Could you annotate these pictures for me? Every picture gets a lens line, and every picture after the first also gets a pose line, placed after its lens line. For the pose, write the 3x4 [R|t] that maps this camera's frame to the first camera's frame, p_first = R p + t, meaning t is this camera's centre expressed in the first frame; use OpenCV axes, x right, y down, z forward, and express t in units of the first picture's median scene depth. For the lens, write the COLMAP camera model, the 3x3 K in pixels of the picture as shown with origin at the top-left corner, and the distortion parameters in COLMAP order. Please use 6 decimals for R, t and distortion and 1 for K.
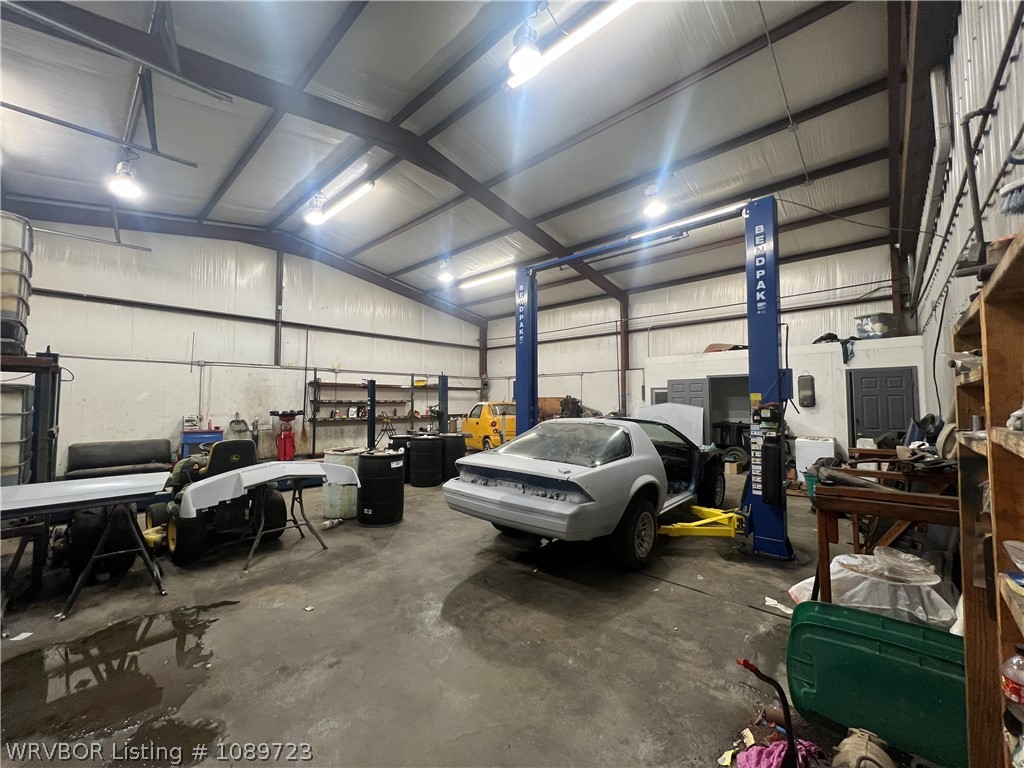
lens RADIAL K [[406.7, 0, 509.2], [0, 406.7, 379.9], [0, 0, 1]] dist [-0.000403, -0.000108]
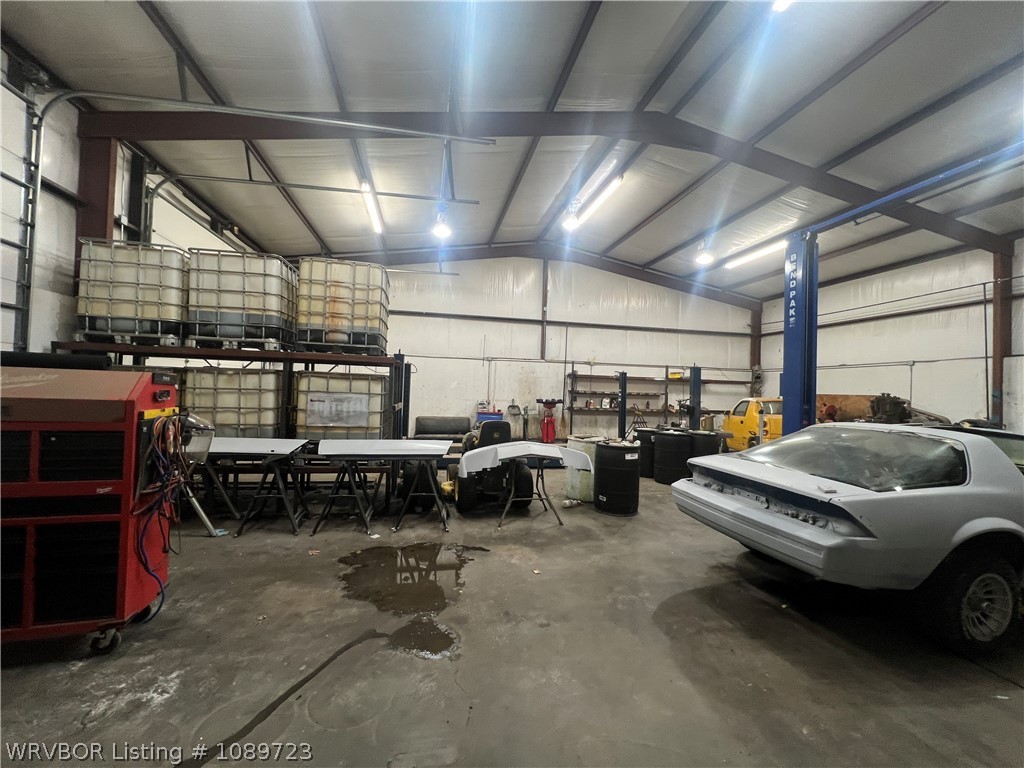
lens RADIAL K [[406.7, 0, 508.5], [0, 406.7, 379.3], [0, 0, 1]] dist [-0.000403, -0.000108]
pose [[0.813441, 0.009775, -0.581565, 0.045178], [0.000459, 0.999848, 0.017447, 0.000965], [0.581647, -0.014459, 0.813313, 0.014219]]
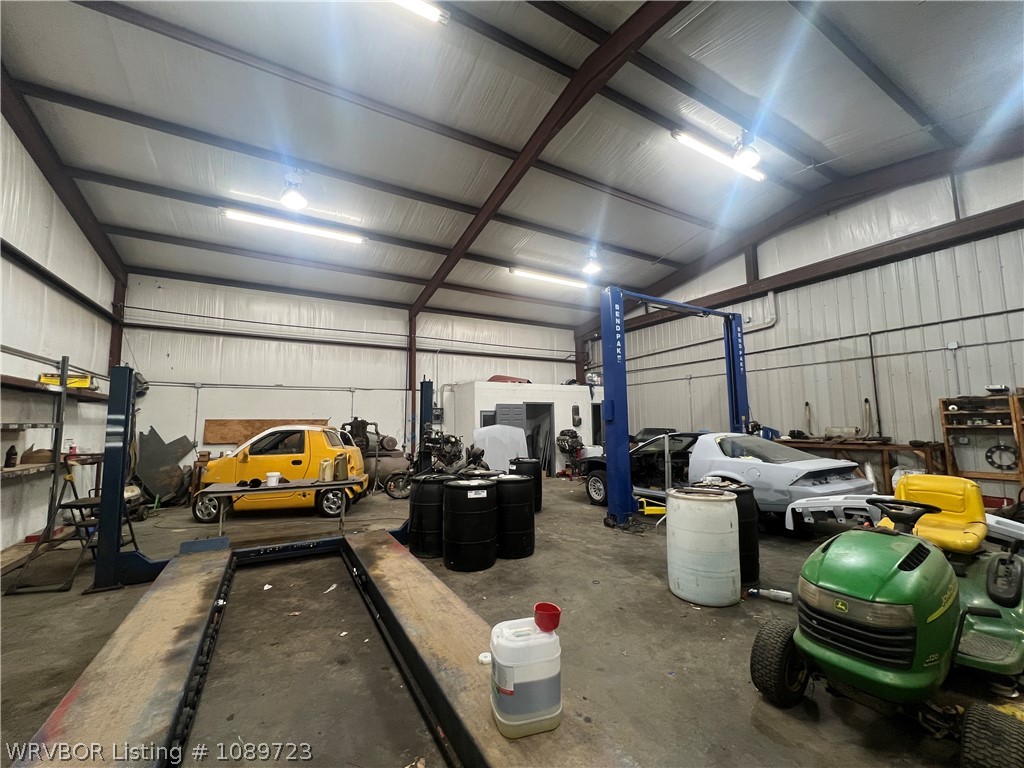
lens RADIAL K [[413.9, 0, 512.7], [0, 413.9, 387.7], [0, 0, 1]] dist [0.002204, 0.000044]
pose [[0.297942, 0.080492, 0.951184, -1.250285], [-0.039375, 0.996627, -0.072004, 0.066582], [-0.953771, -0.016000, 0.300107, 1.161459]]
